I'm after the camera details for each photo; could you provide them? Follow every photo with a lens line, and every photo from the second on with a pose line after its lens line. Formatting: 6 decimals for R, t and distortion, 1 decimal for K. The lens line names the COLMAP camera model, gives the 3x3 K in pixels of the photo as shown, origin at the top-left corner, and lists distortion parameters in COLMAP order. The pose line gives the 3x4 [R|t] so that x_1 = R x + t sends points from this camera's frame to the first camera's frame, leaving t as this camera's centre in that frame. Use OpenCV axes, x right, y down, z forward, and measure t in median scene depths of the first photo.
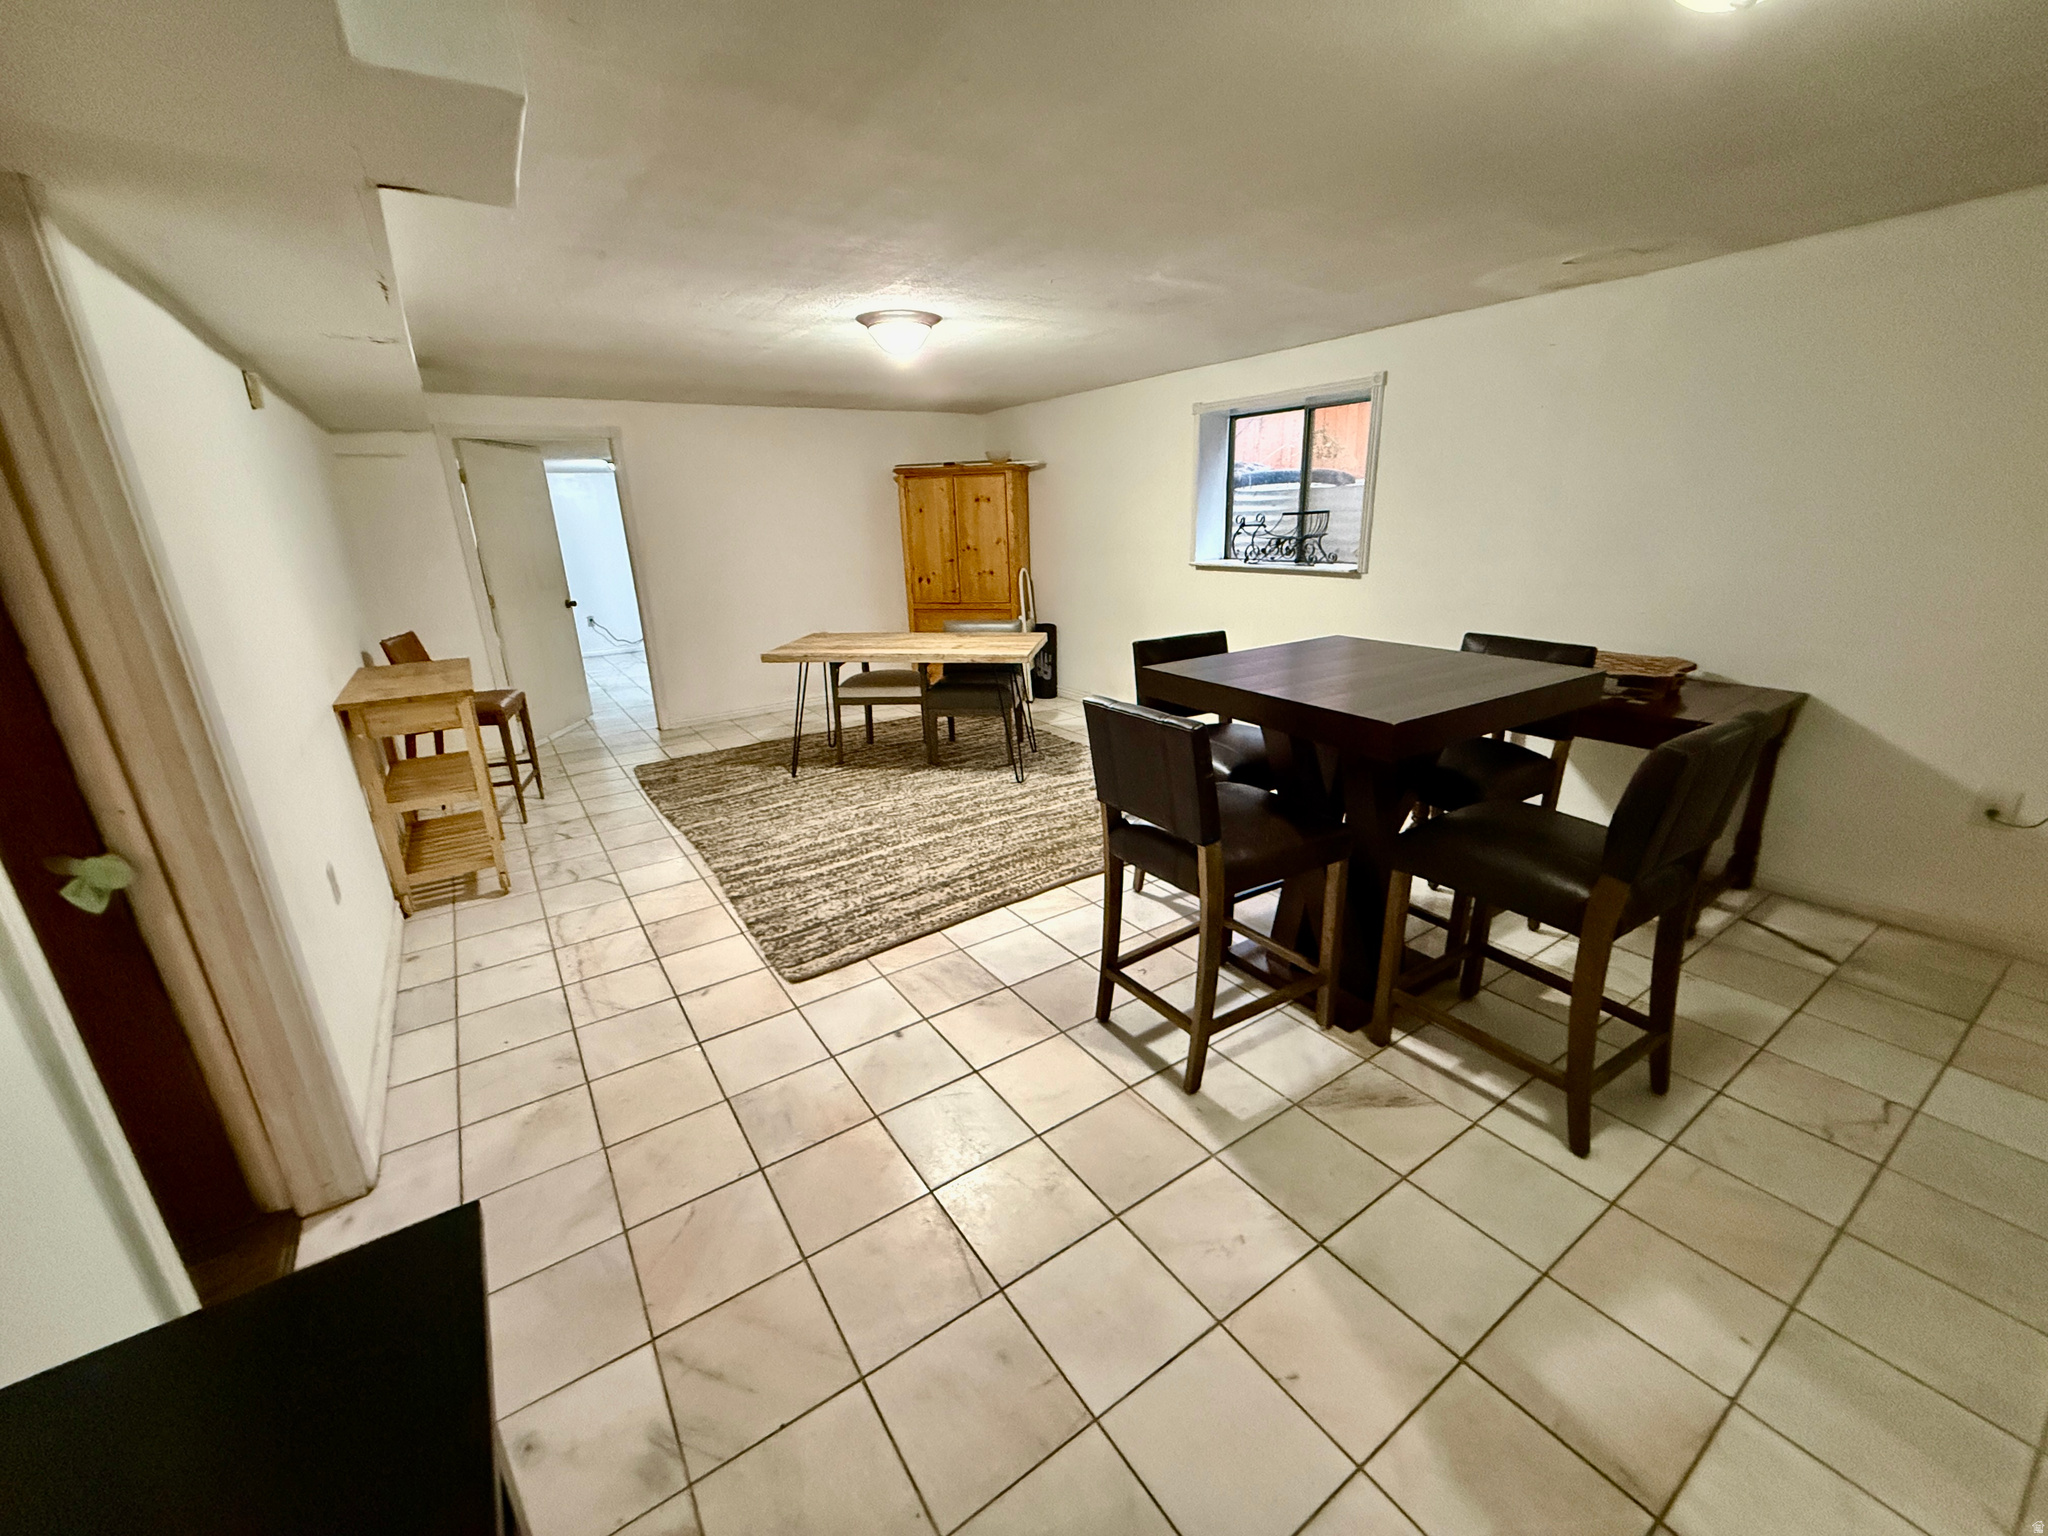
lens RADIAL K [[813.8, 0, 1017.9], [0, 813.8, 767.1], [0, 0, 1]] dist [-0.001681, 0.000125]
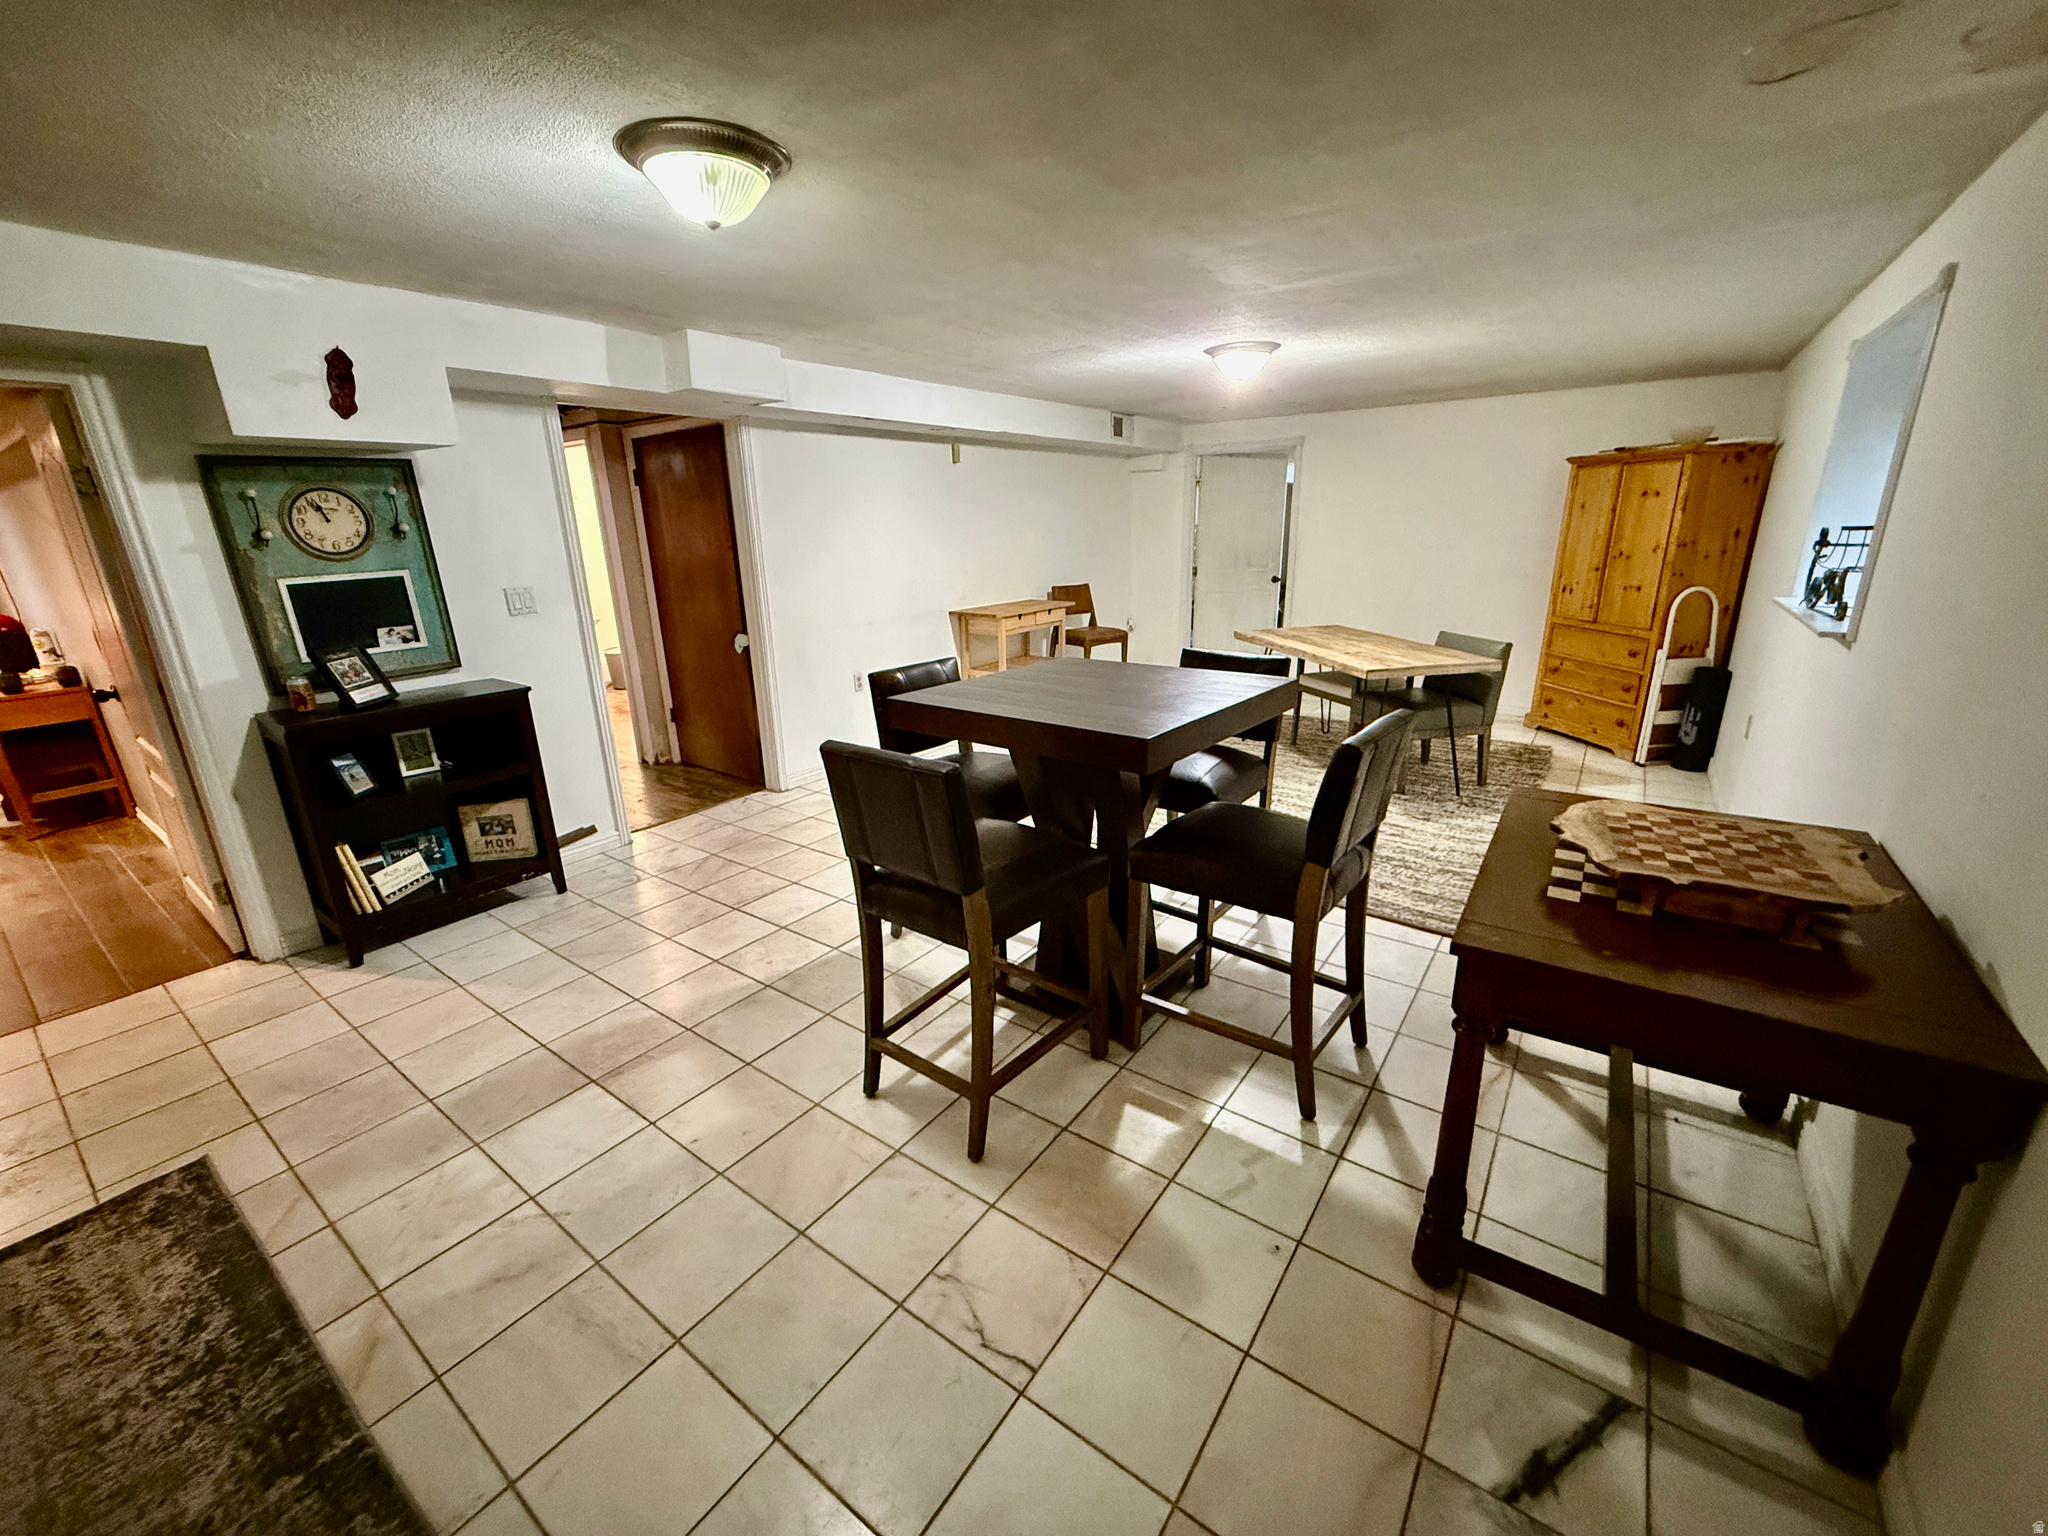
lens RADIAL K [[813.8, 0, 1017.9], [0, 813.8, 767.1], [0, 0, 1]] dist [-0.001681, 0.000125]
pose [[0.343949, 0.290621, -0.892882, 0.900993], [-0.274459, 0.940487, 0.200391, -0.132723], [0.897982, 0.176135, 0.403243, 0.352118]]
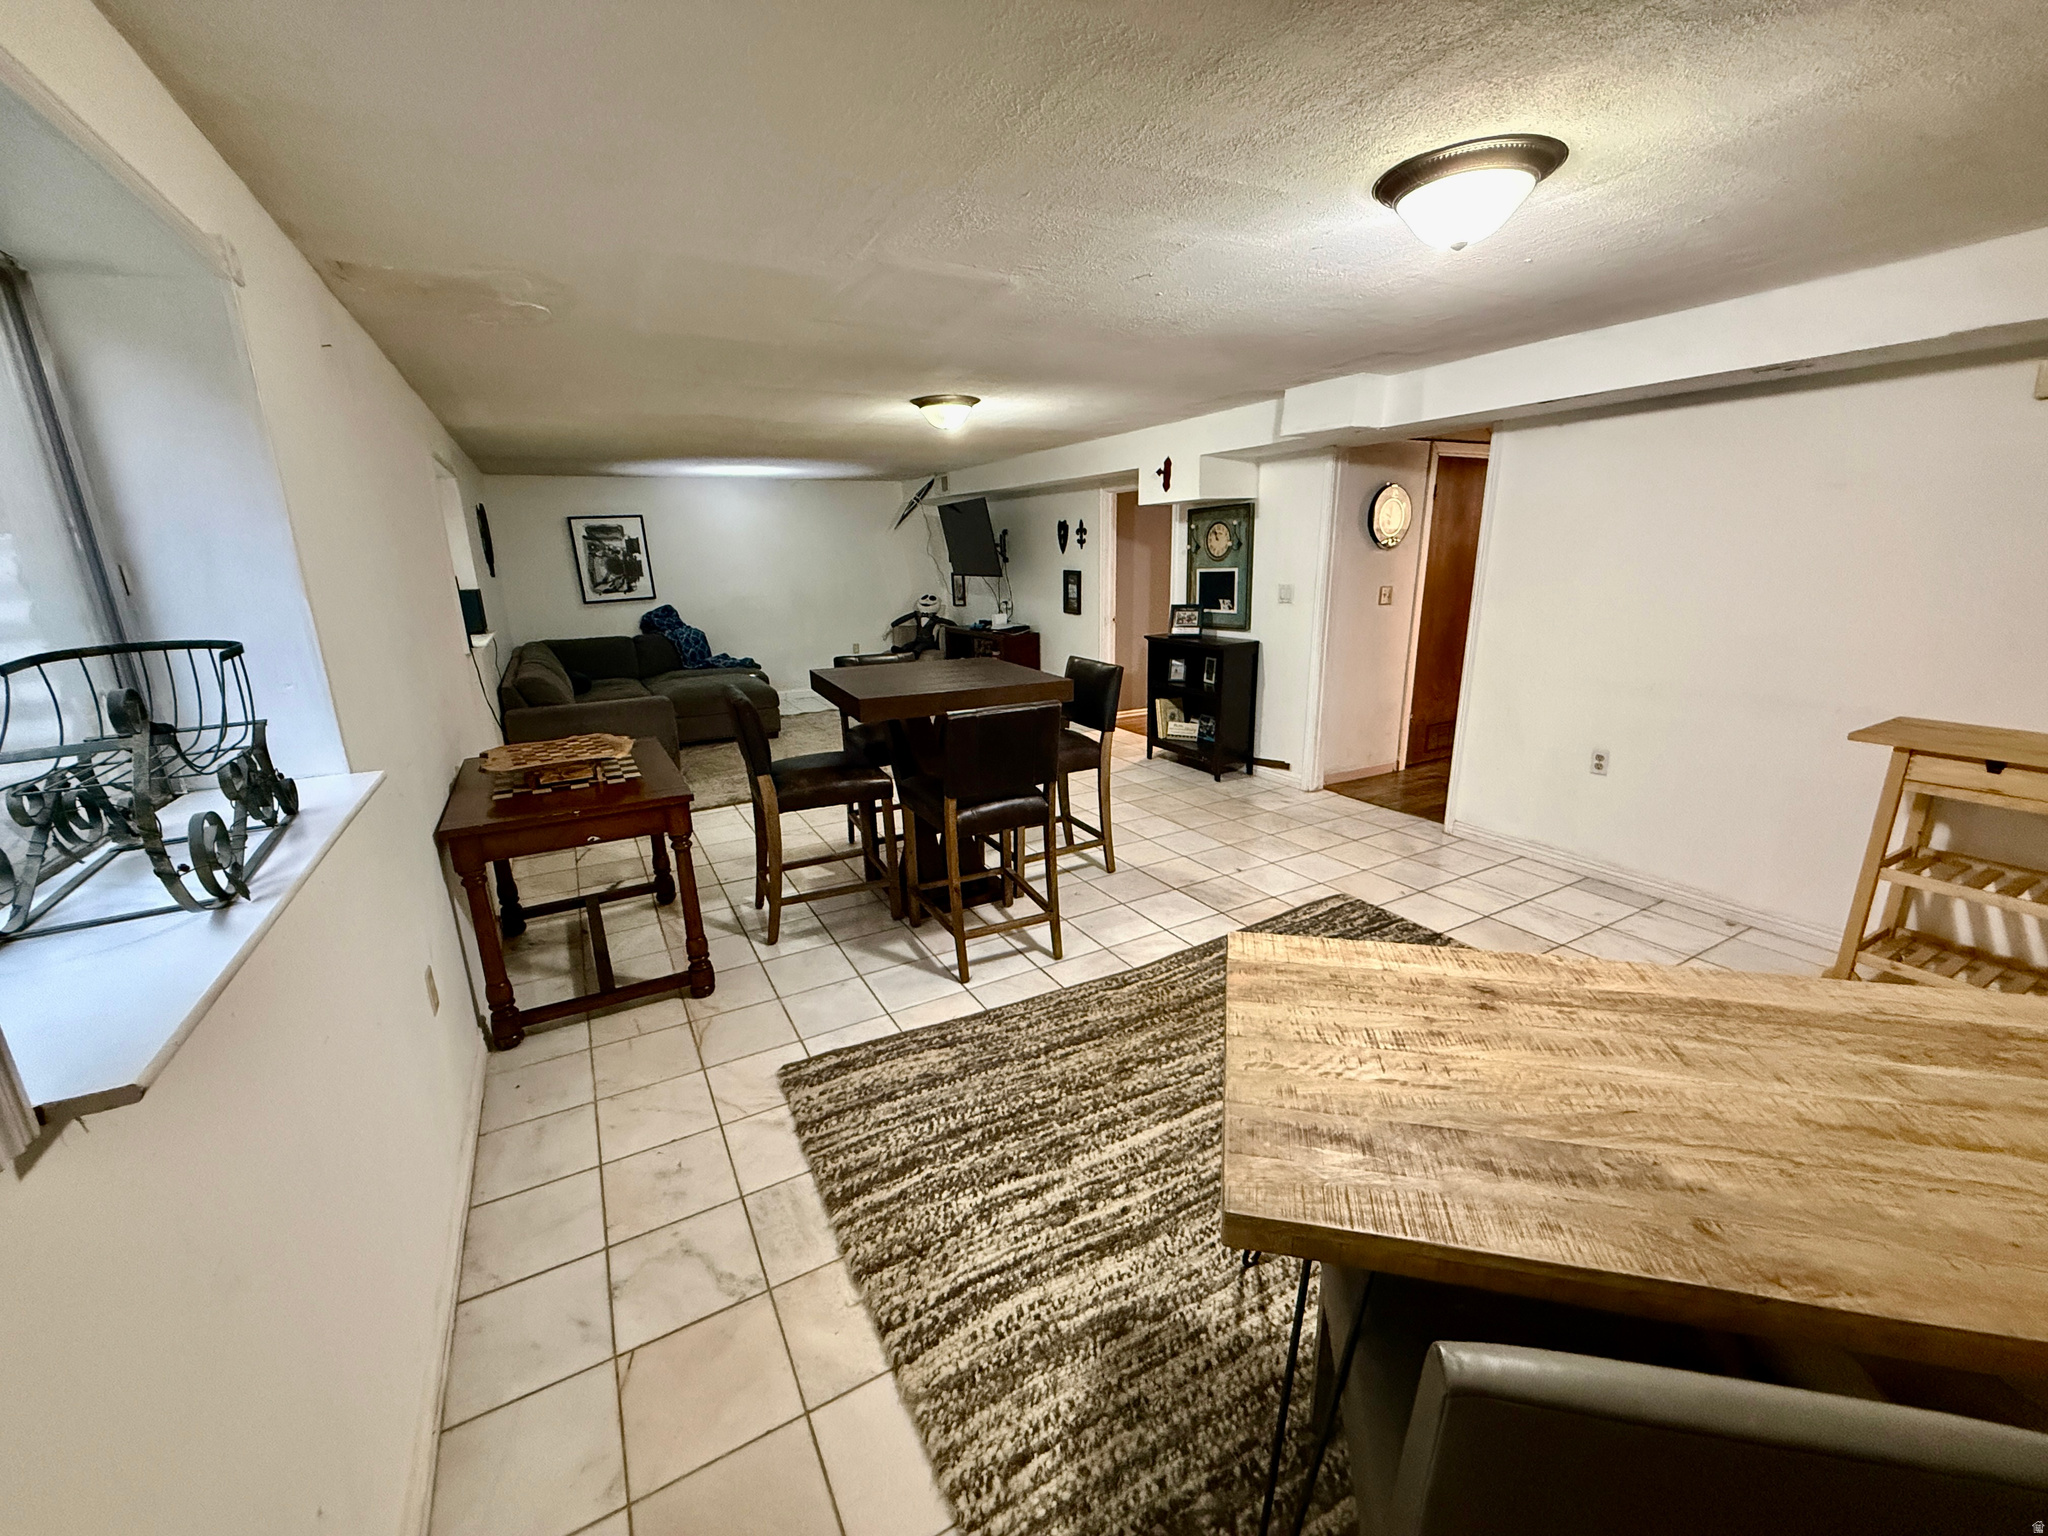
lens RADIAL K [[813.8, 0, 1017.9], [0, 813.8, 767.1], [0, 0, 1]] dist [-0.001681, 0.000125]
pose [[-0.994835, 0.038674, 0.093845, 0.089015], [0.083644, 0.836125, 0.542125, -0.521496], [-0.057500, 0.547174, -0.835041, 1.572516]]
